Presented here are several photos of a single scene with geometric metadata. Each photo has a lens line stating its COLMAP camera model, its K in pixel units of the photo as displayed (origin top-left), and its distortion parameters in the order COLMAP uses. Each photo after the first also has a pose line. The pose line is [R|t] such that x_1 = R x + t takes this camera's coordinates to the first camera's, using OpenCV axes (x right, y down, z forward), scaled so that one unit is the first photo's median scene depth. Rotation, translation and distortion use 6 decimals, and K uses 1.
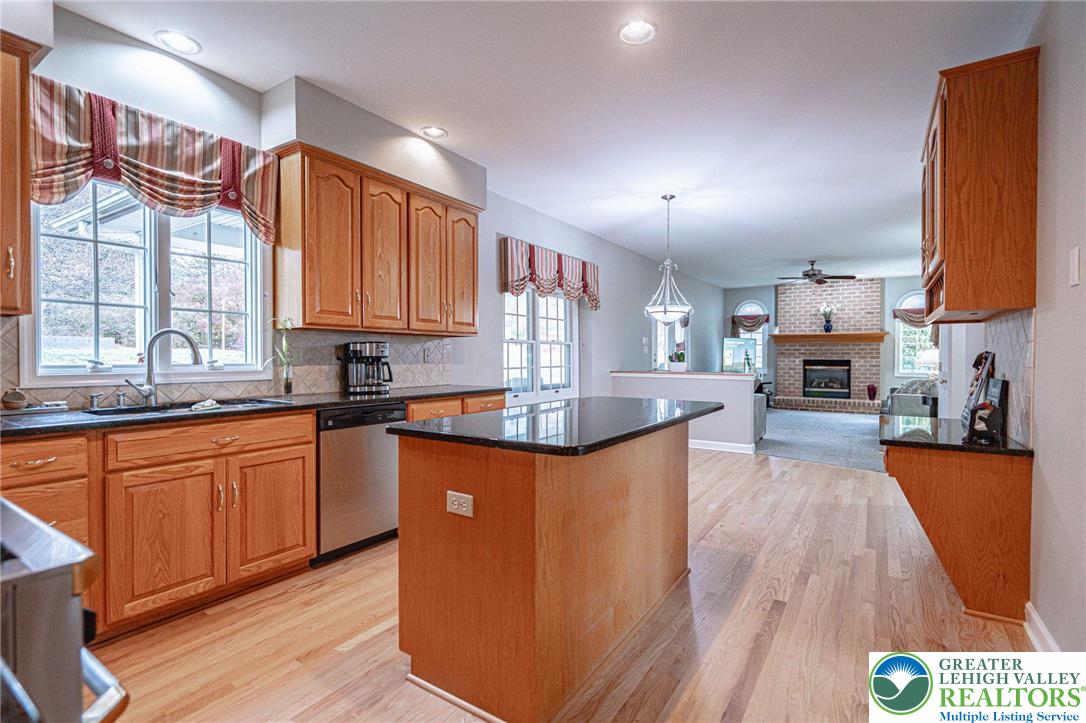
lens RADIAL K [[498.1, 0, 542.3], [0, 498.1, 364.0], [0, 0, 1]] dist [-0.003560, 0.002313]
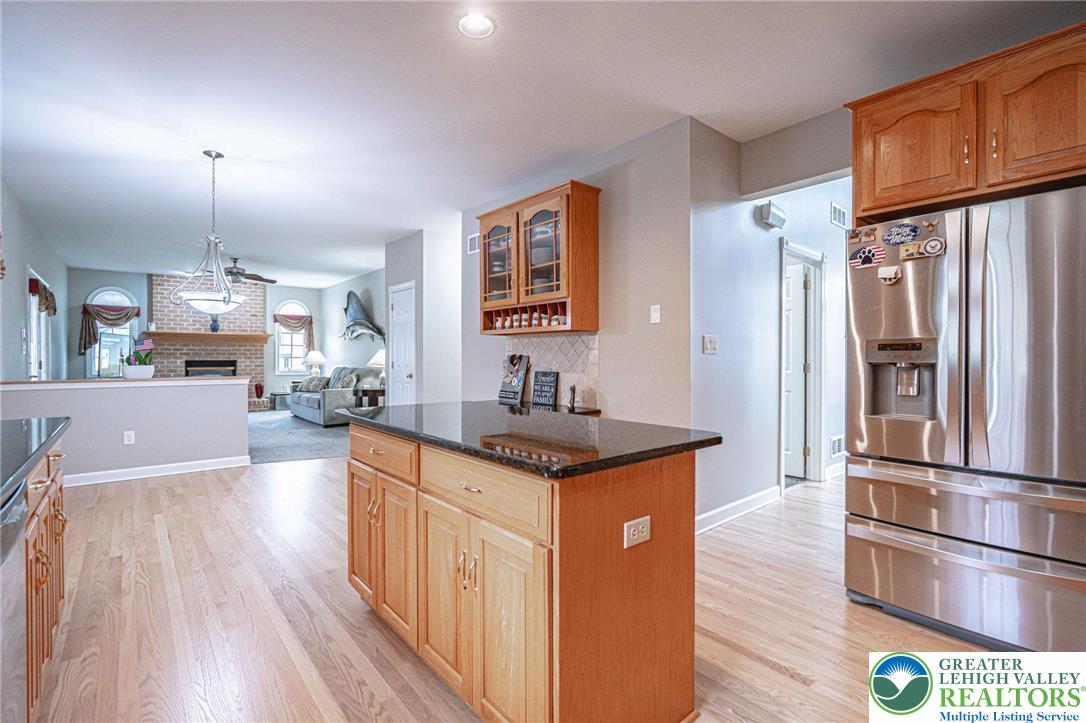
lens RADIAL K [[498.1, 0, 528.7], [0, 498.1, 355.5], [0, 0, 1]] dist [-0.003560, 0.002313]
pose [[0.292006, -0.000405, 0.956416, -0.500211], [0.016536, 0.999853, -0.004626, -0.012411], [-0.956274, 0.017166, 0.291969, 0.438680]]
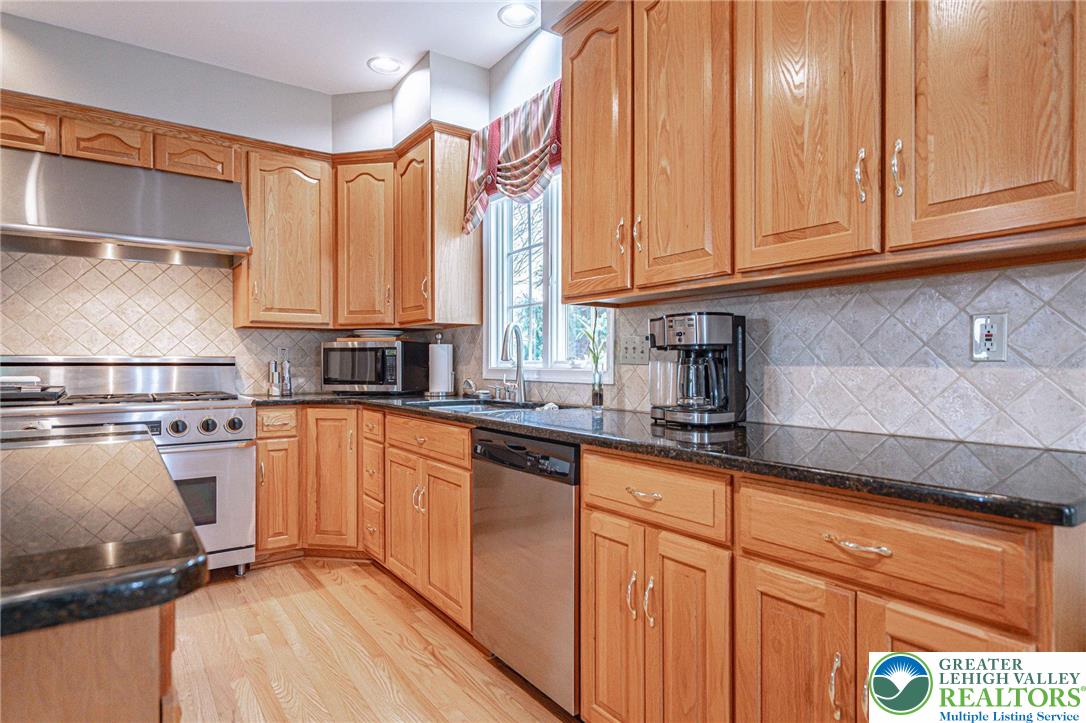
lens RADIAL K [[600.9, 0, 538.6], [0, 600.9, 364.0], [0, 0, 1]] dist [0.004235, -0.001434]
pose [[-0.366023, 0.001229, -0.930605, 0.224267], [-0.013255, 0.999891, 0.006534, -0.000709], [0.930511, 0.014727, -0.365967, 1.068176]]
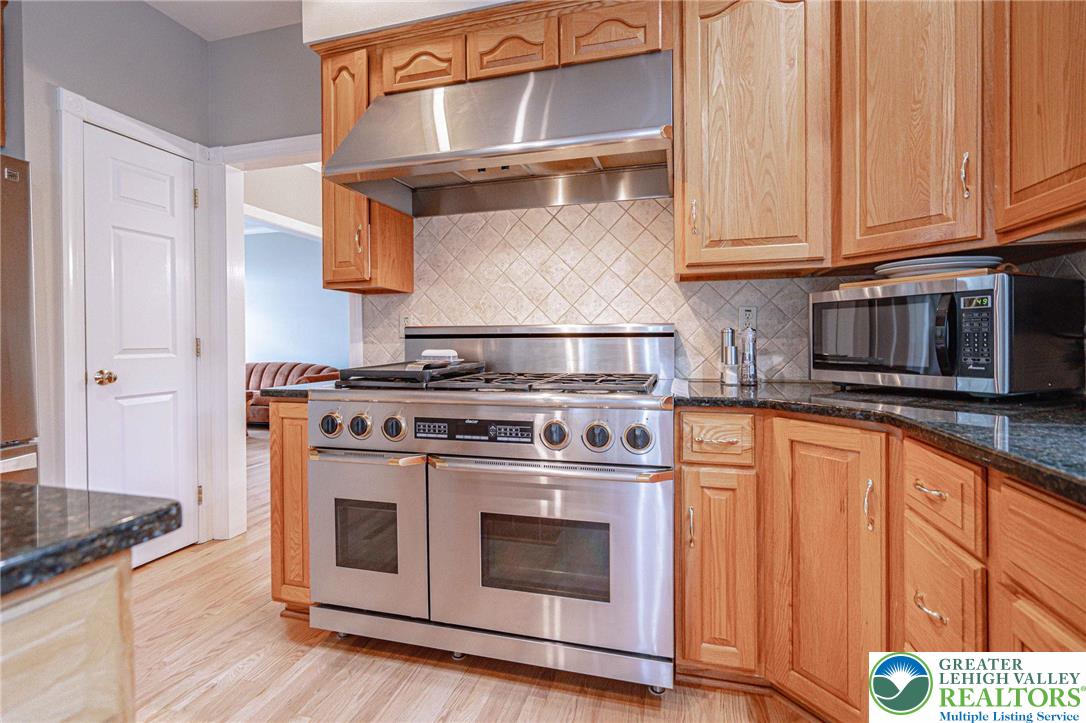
lens RADIAL K [[498.1, 0, 542.0], [0, 498.1, 344.8], [0, 0, 1]] dist [-0.003560, 0.002313]
pose [[-0.950179, 0.010563, -0.311524, -0.225543], [0.003157, 0.999700, 0.024269, 0.011305], [0.311687, 0.022077, -0.949928, 0.702872]]
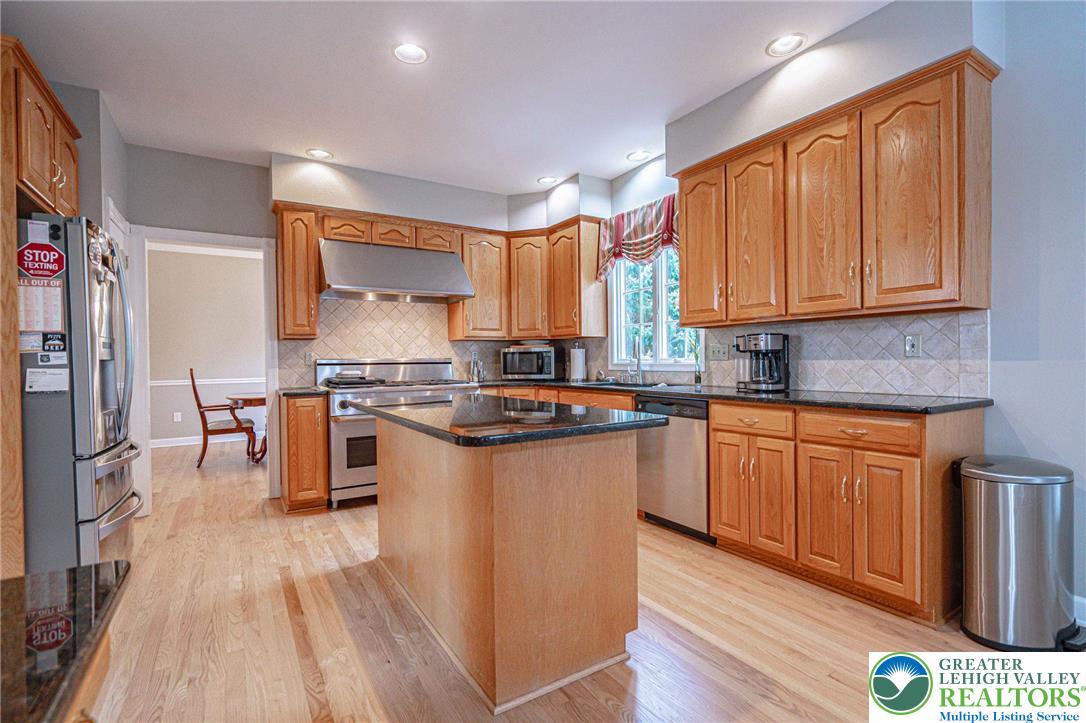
lens RADIAL K [[498.1, 0, 538.6], [0, 498.1, 362.5], [0, 0, 1]] dist [-0.003560, 0.002313]
pose [[-0.416902, 0.008599, -0.908911, 0.625447], [-0.001560, 0.999947, 0.010175, -0.002414], [0.908950, 0.005660, -0.416867, 1.007681]]
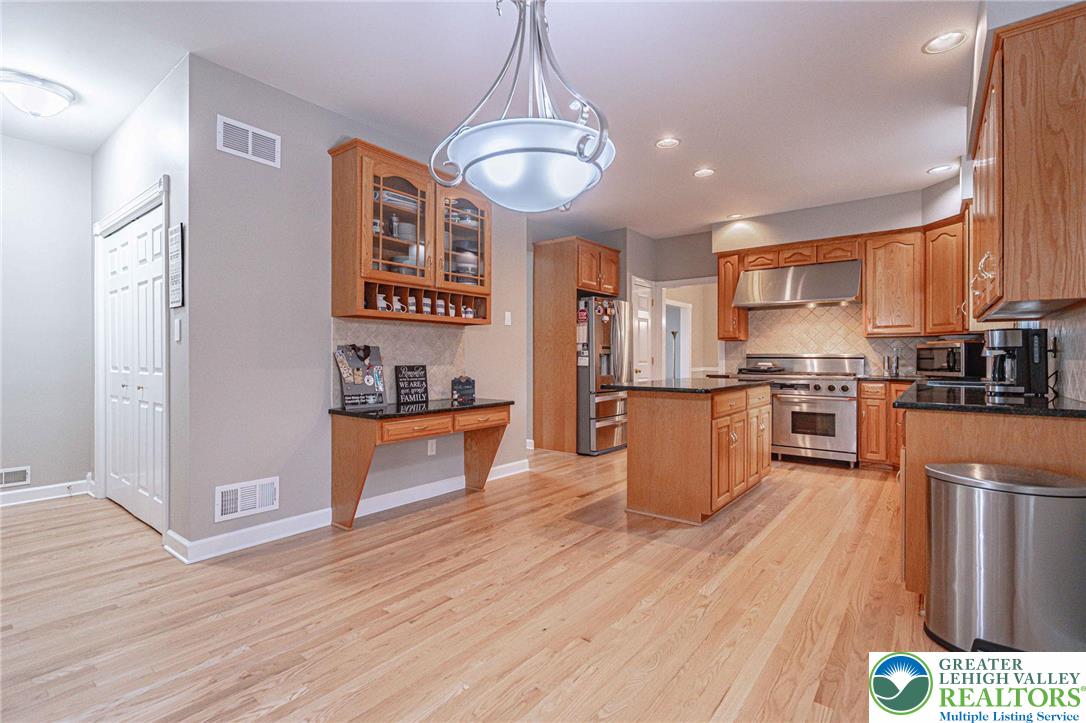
lens RADIAL K [[498.1, 0, 546.4], [0, 498.1, 358.4], [0, 0, 1]] dist [-0.003560, 0.002313]
pose [[-0.997181, -0.002378, 0.074998, 0.316272], [-0.001039, 0.999839, 0.017890, -0.012074], [-0.075029, 0.017762, -0.997023, 1.819794]]
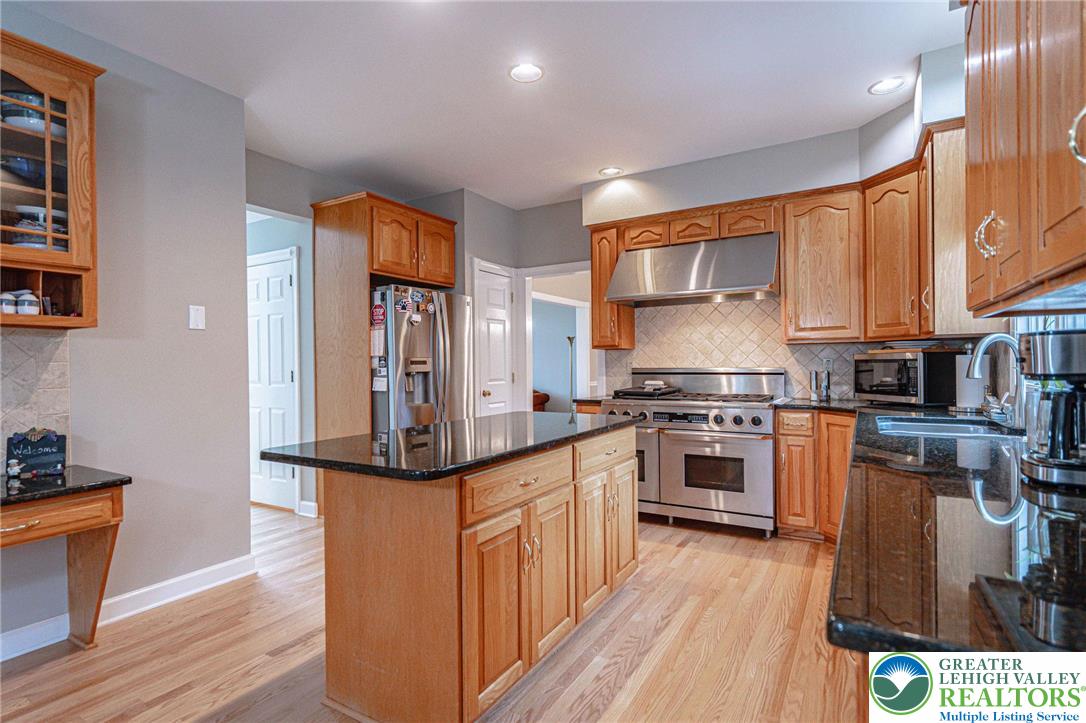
lens RADIAL K [[532.6, 0, 541.1], [0, 532.6, 364.4], [0, 0, 1]] dist [-0.002660, 0.002097]
pose [[-0.998919, 0.009826, -0.045444, 0.029602], [0.009075, 0.999819, 0.016695, -0.031181], [0.045599, 0.016265, -0.998827, 1.336952]]
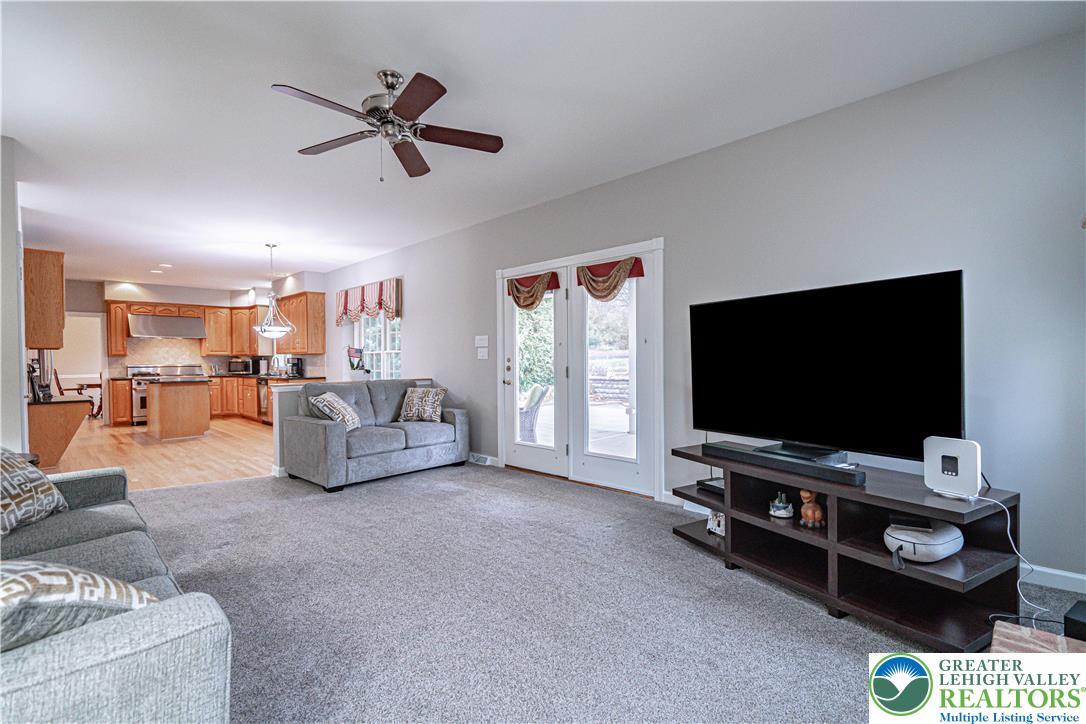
lens RADIAL K [[498.1, 0, 541.0], [0, 498.1, 367.3], [0, 0, 1]] dist [-0.003560, 0.002313]
pose [[-0.190565, 0.015983, -0.981544, 2.071541], [-0.008082, 0.999808, 0.017850, -0.053221], [0.981641, 0.011335, -0.190400, 2.850381]]
